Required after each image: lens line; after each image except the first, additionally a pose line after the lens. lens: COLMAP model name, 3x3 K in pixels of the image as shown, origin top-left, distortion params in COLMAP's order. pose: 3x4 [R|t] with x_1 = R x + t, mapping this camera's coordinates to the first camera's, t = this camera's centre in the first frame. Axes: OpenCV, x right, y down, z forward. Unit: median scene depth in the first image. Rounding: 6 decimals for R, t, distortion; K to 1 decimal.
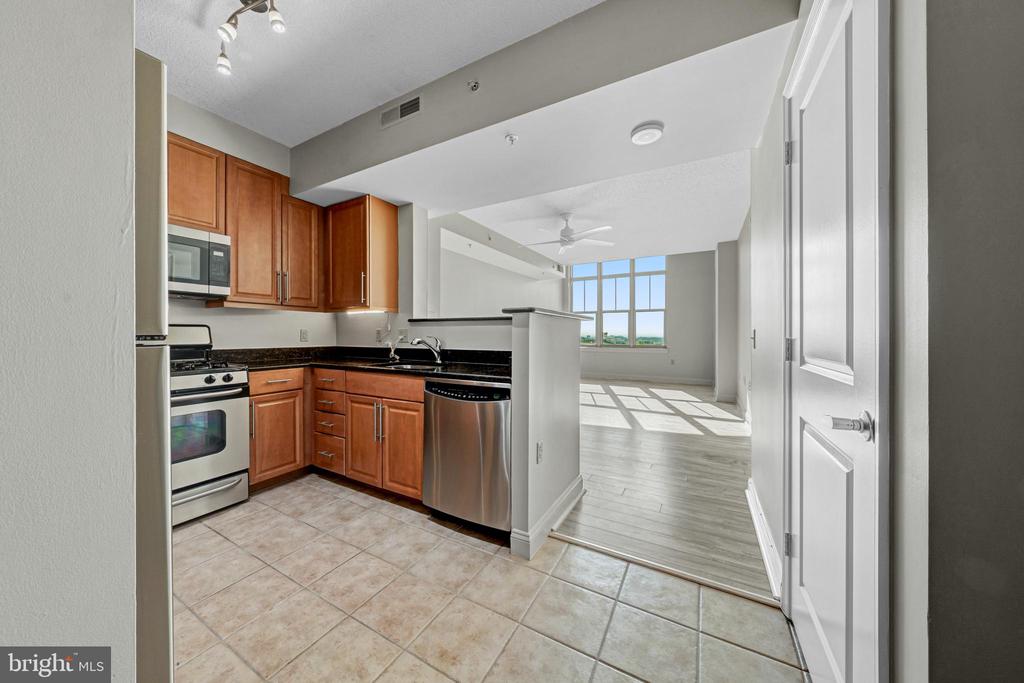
lens RADIAL K [[345.0, 0, 506.7], [0, 345.0, 336.2], [0, 0, 1]] dist [-0.000031, -0.000055]
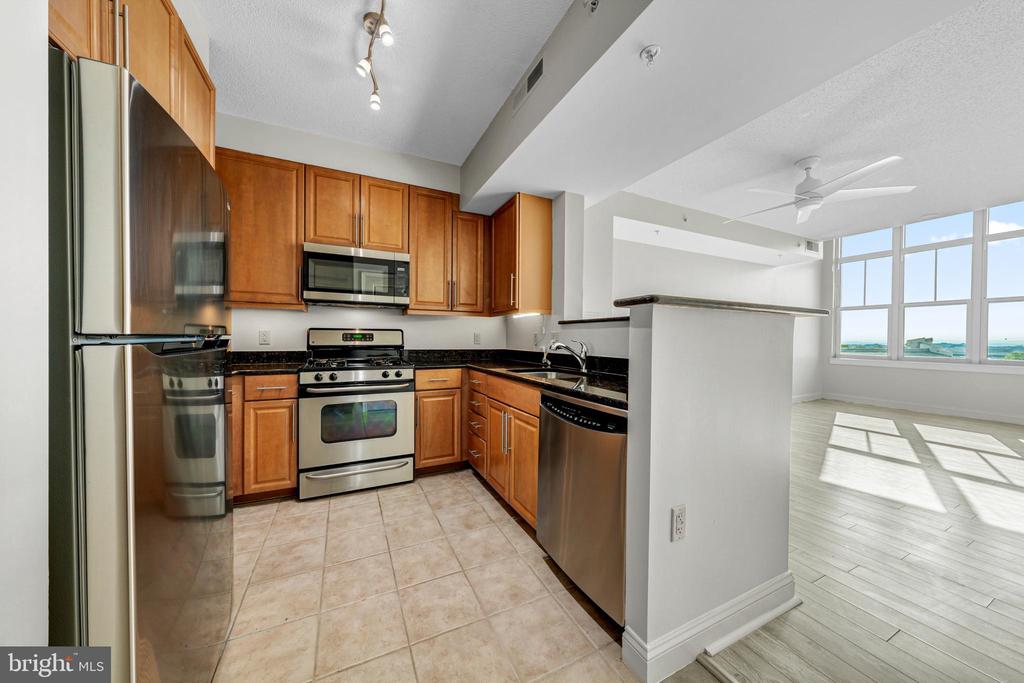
lens RADIAL K [[343.0, 0, 509.9], [0, 343.0, 341.9], [0, 0, 1]] dist [0.000084, -0.000008]
pose [[0.821854, 0.012000, -0.569572, 0.139917], [-0.009952, 0.999928, 0.006708, 0.000275], [0.569612, 0.000155, 0.821914, 0.214926]]
